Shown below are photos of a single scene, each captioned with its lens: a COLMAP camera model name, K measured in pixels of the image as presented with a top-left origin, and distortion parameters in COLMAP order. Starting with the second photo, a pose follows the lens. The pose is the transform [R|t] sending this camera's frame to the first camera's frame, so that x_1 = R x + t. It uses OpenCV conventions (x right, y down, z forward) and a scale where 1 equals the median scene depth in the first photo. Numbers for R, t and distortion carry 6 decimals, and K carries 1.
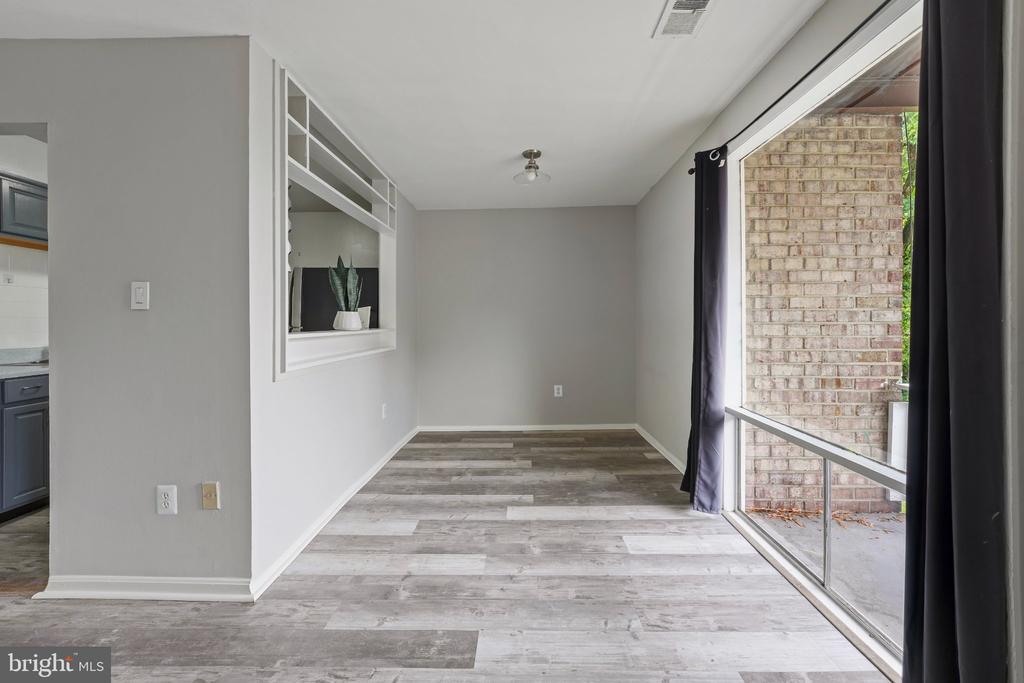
lens RADIAL K [[431.1, 0, 513.2], [0, 431.1, 325.3], [0, 0, 1]] dist [-0.002446, 0.000698]
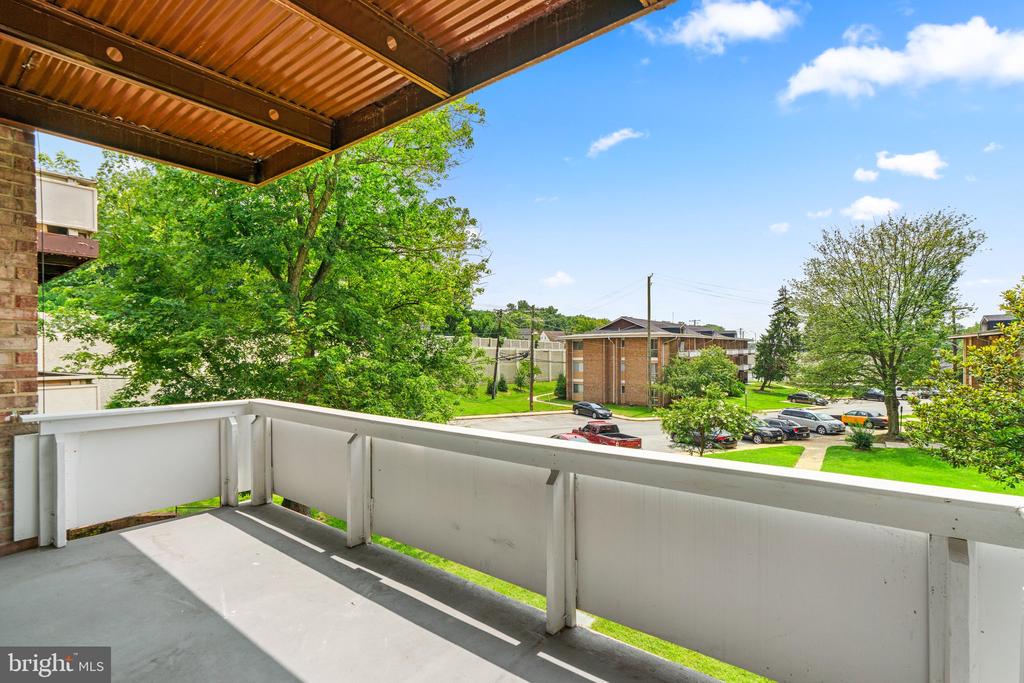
lens RADIAL K [[471.0, 0, 518.5], [0, 471.0, 351.8], [0, 0, 1]] dist [-0.015743, 0.006535]
pose [[0.559720, -0.005931, 0.828661, 0.643121], [0.004663, 0.999981, 0.004007, -0.003077], [-0.828669, 0.001622, 0.559737, -0.467991]]
